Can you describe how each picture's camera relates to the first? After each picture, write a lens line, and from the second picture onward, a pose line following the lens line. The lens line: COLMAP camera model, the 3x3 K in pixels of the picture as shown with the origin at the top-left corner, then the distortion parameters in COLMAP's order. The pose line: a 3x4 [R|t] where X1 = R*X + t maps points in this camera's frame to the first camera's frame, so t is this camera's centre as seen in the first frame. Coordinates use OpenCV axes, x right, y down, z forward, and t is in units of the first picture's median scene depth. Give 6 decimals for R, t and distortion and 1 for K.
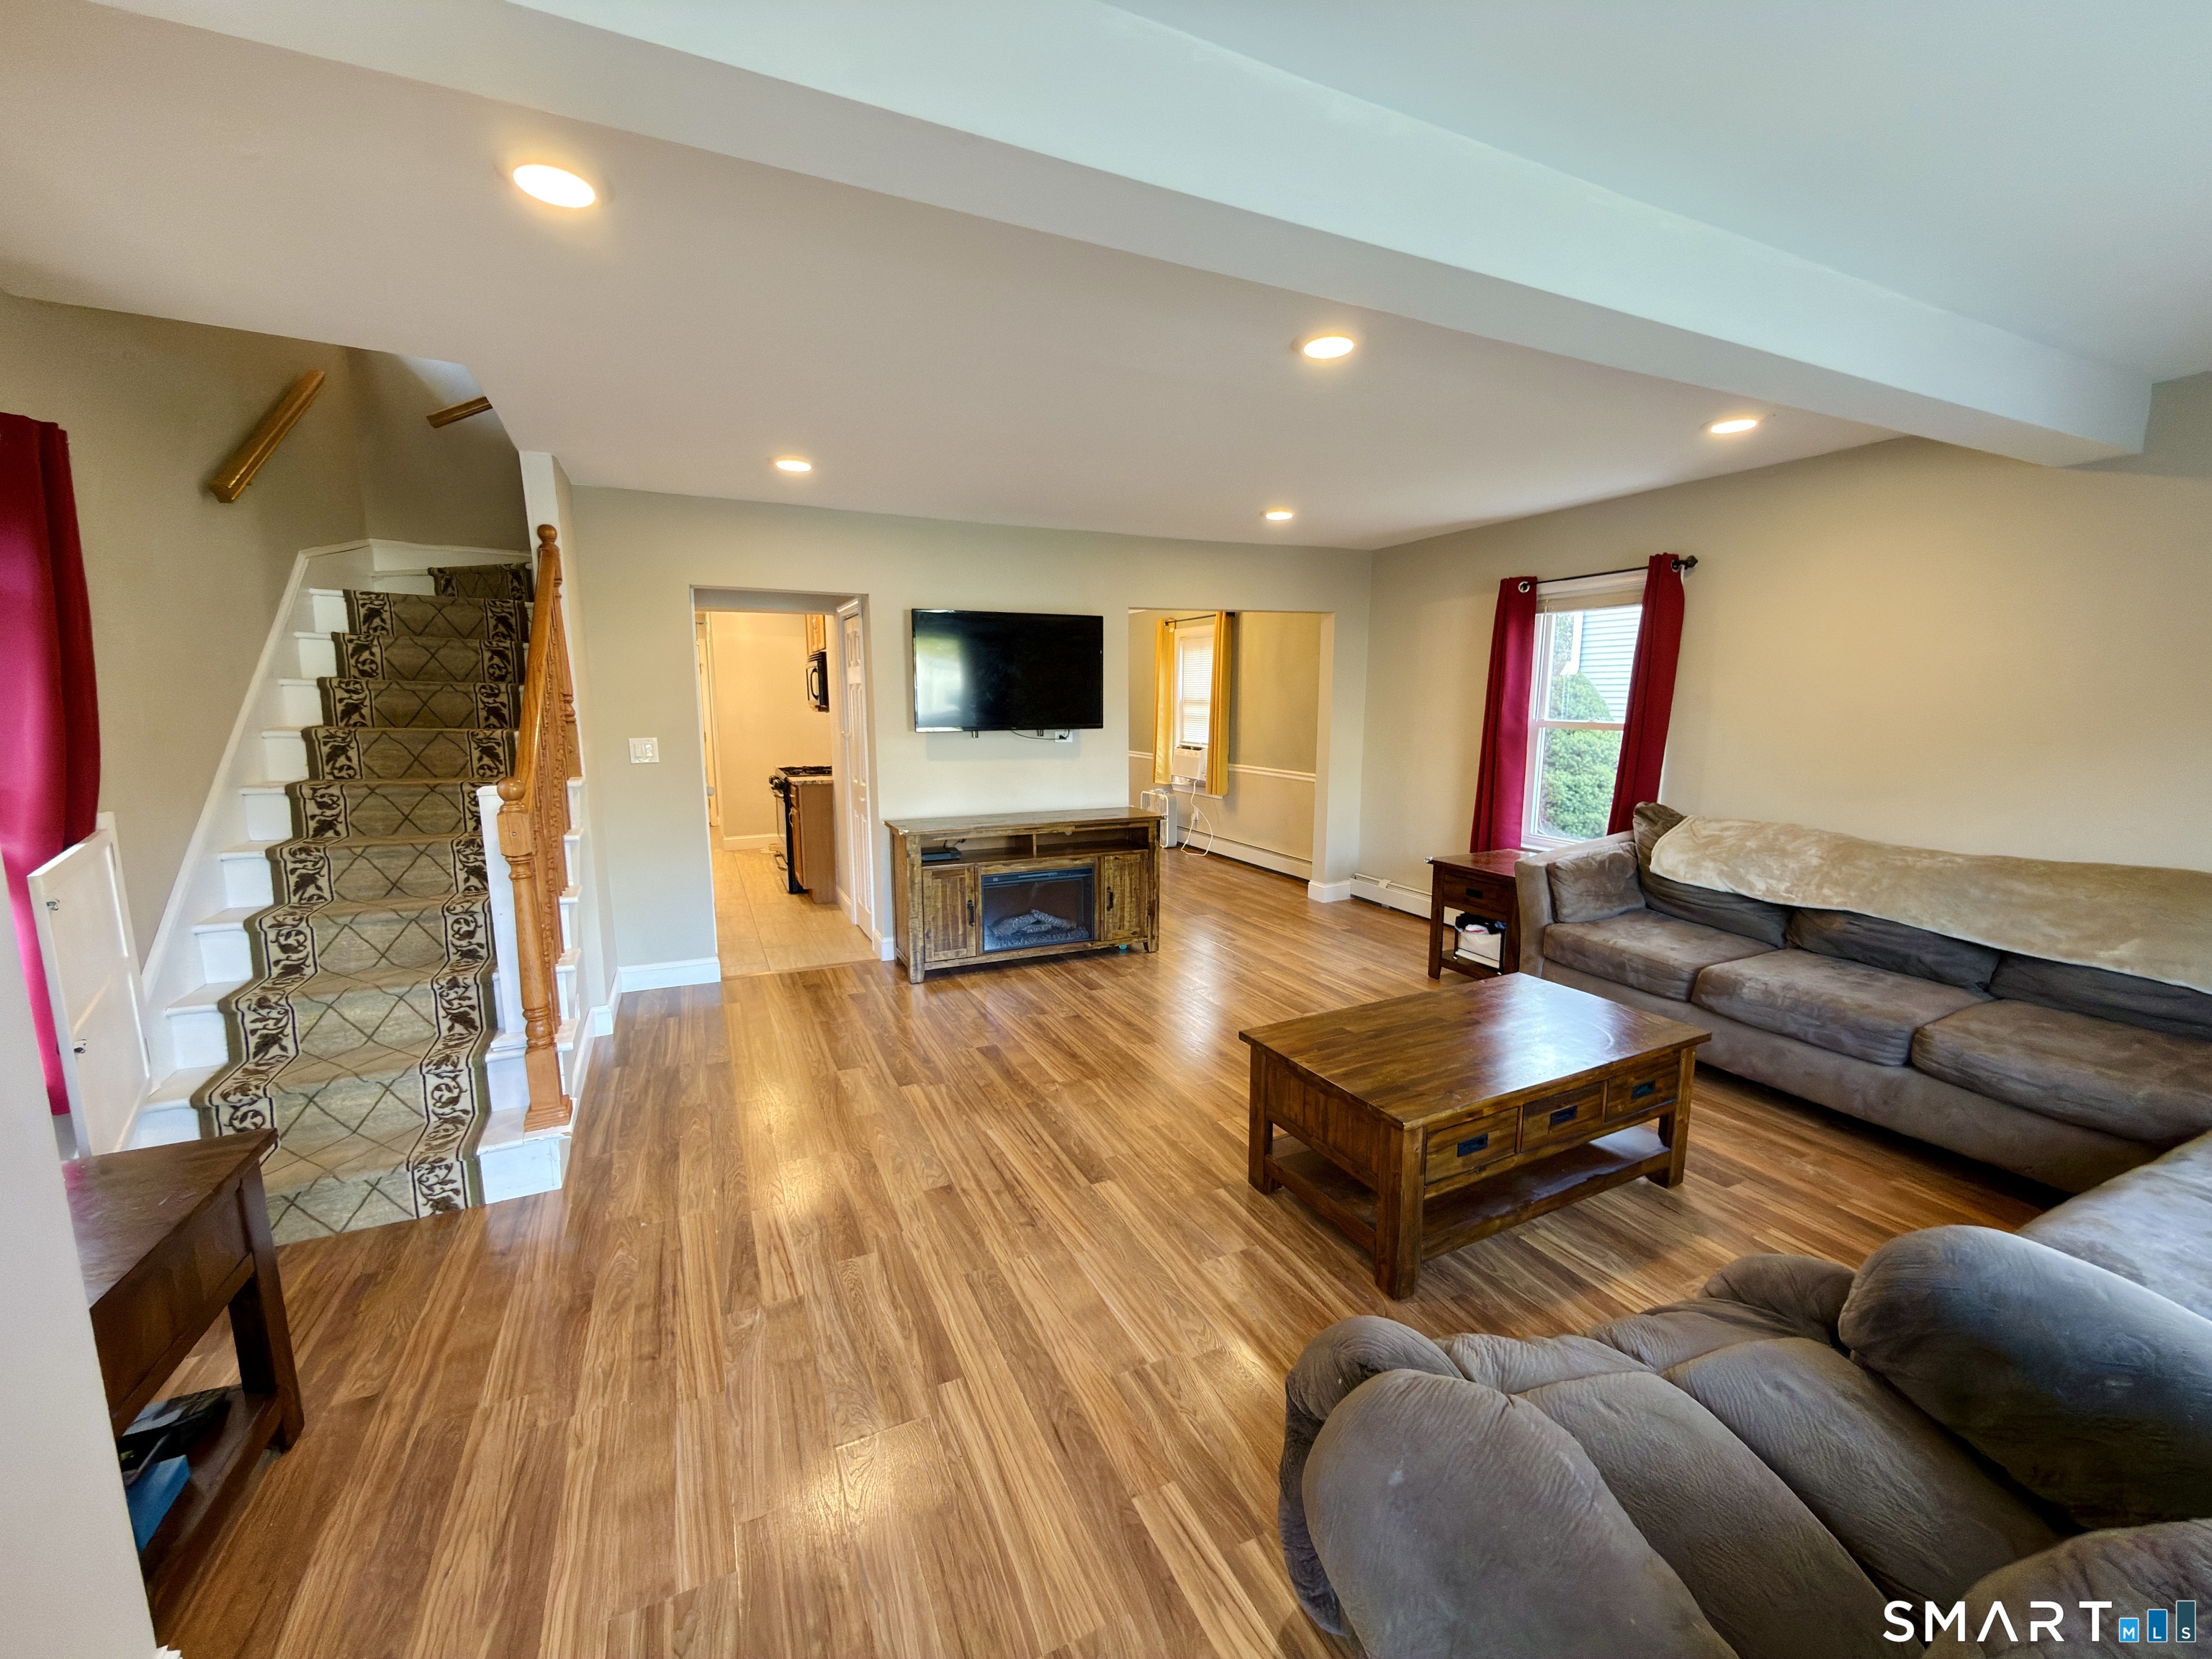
lens RADIAL K [[873.8, 0, 1112.7], [0, 873.8, 830.0], [0, 0, 1]] dist [-0.001380, 0.000145]
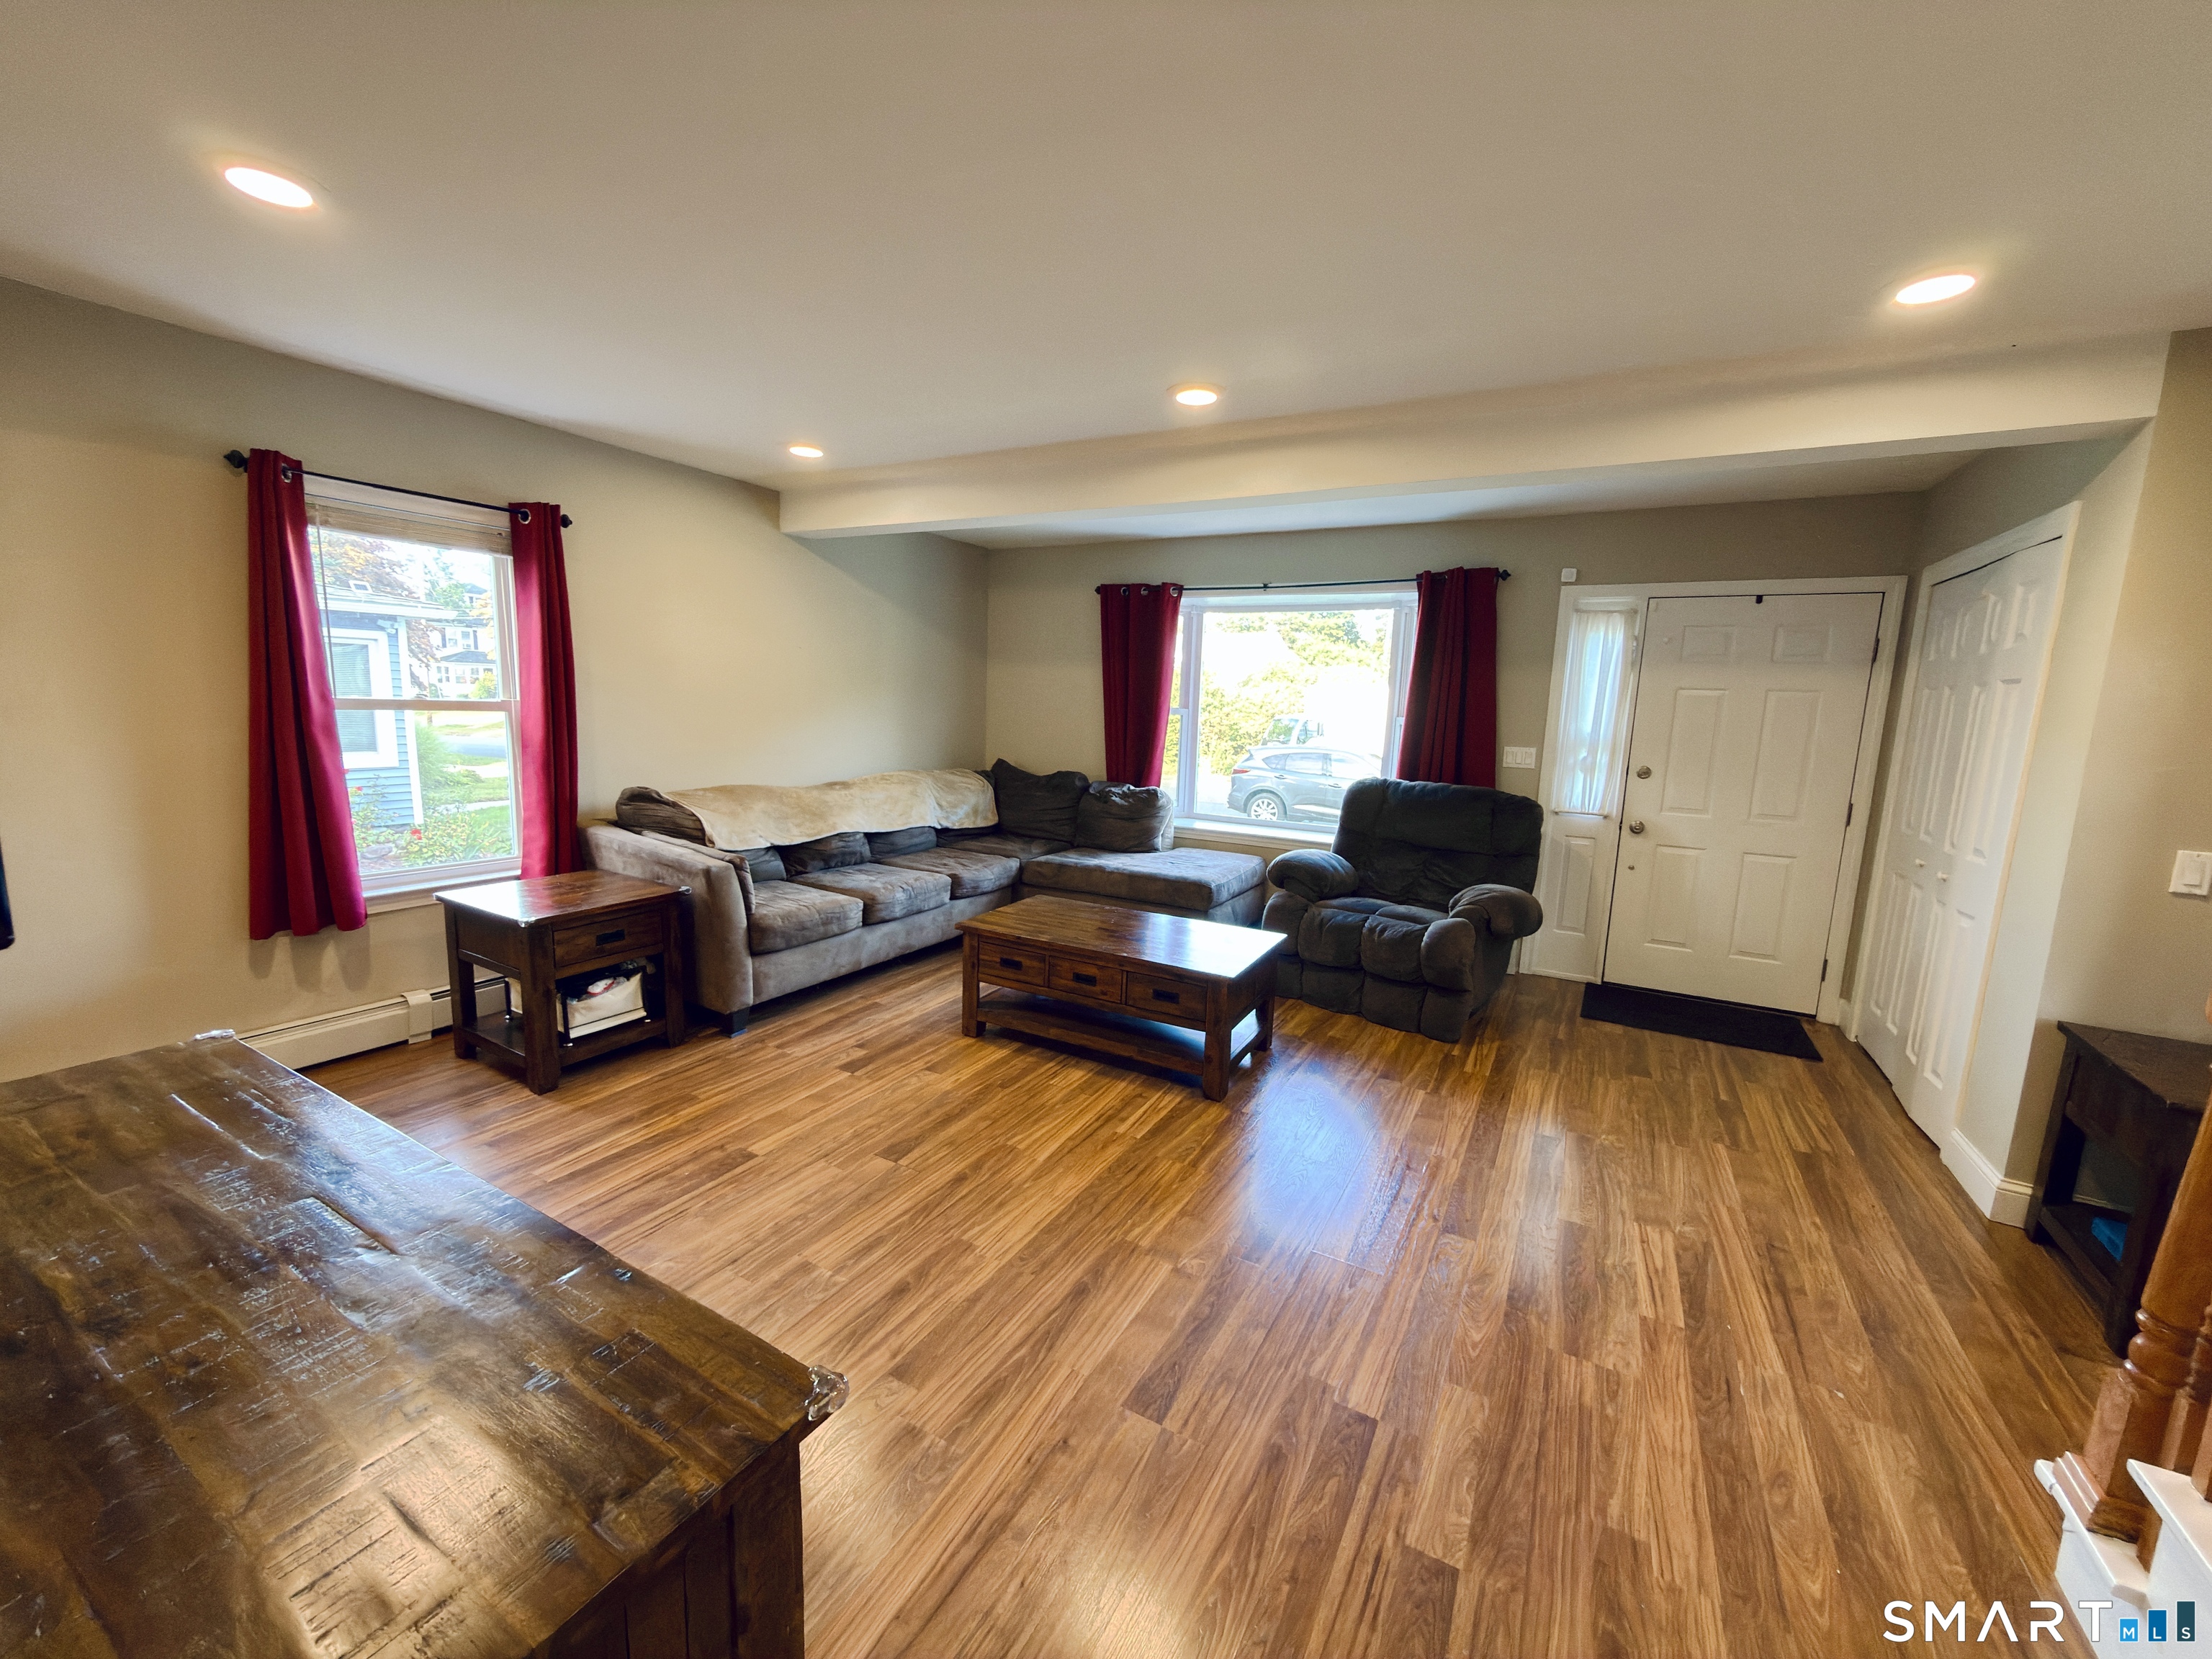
lens RADIAL K [[873.8, 0, 1108.7], [0, 873.8, 827.3], [0, 0, 1]] dist [-0.001380, 0.000145]
pose [[-0.568677, -0.137738, 0.810947, -0.672888], [0.090237, 0.969484, 0.227944, -0.241915], [-0.817596, 0.202804, -0.538894, 1.704192]]
